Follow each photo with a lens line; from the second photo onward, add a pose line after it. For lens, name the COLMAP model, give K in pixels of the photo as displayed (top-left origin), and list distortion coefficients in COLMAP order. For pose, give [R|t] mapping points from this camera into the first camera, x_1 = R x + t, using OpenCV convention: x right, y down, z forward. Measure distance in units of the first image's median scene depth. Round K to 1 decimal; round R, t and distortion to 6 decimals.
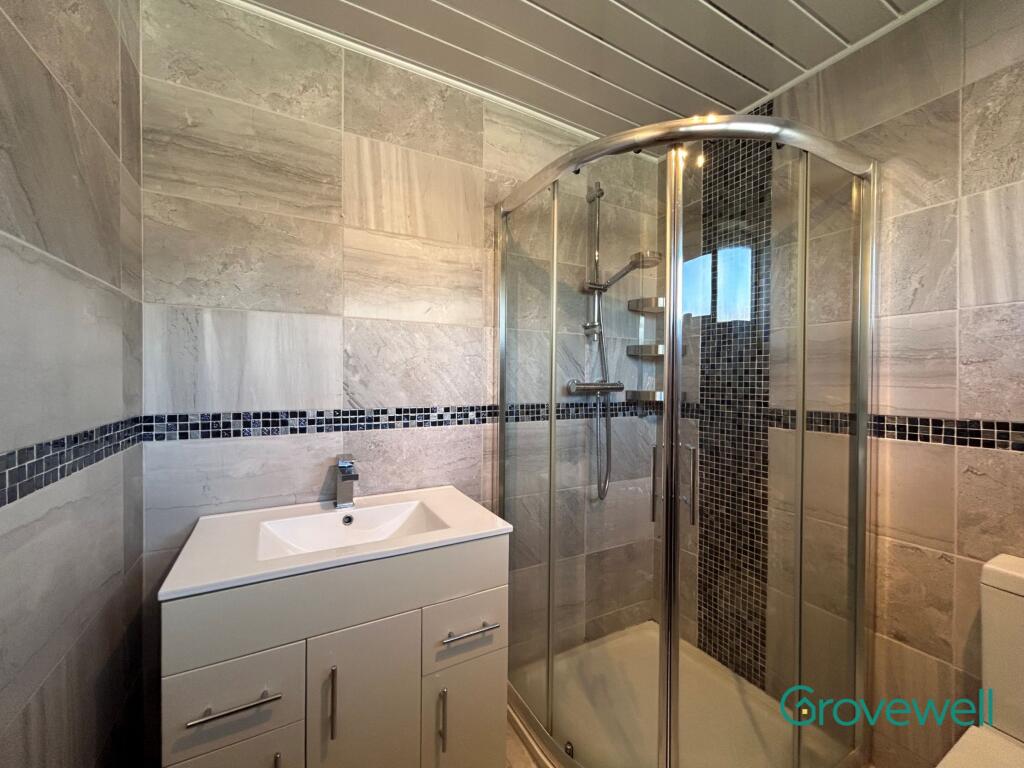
lens RADIAL K [[416.8, 0, 511.2], [0, 416.8, 382.4], [0, 0, 1]] dist [-0.001684, 0.000489]
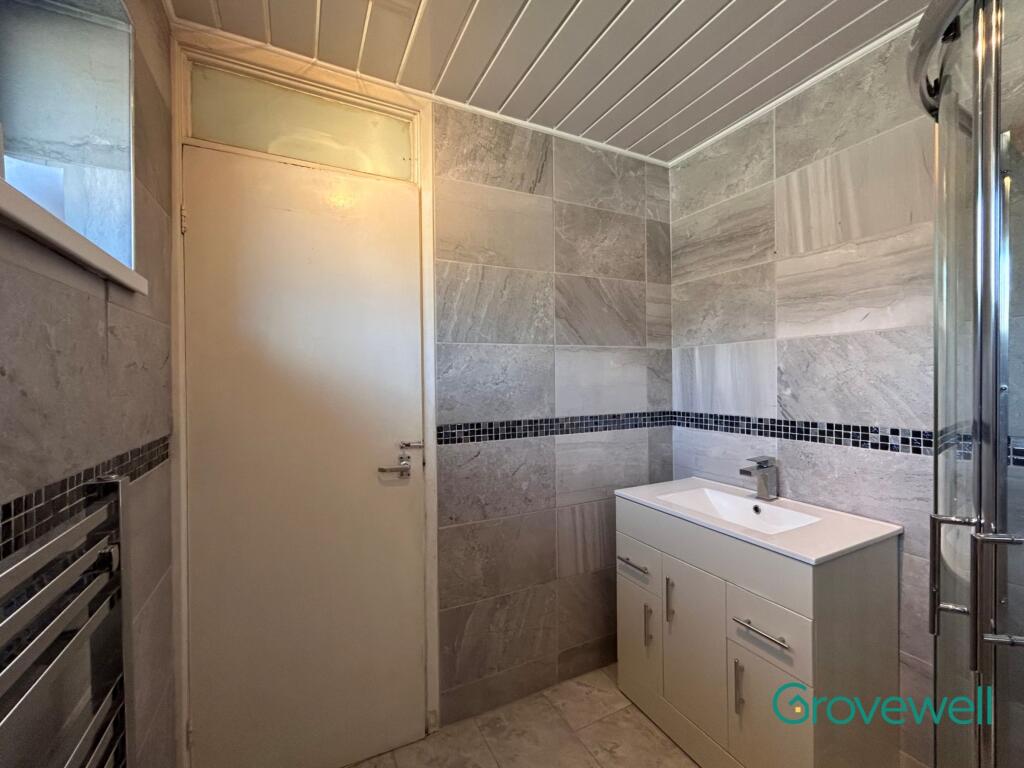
lens RADIAL K [[416.8, 0, 511.2], [0, 416.8, 382.4], [0, 0, 1]] dist [-0.001684, 0.000489]
pose [[-0.032451, -0.000280, -0.999473, 0.776057], [-0.000740, 1.000000, -0.000256, -0.035534], [0.999473, 0.000731, -0.032451, 0.299723]]
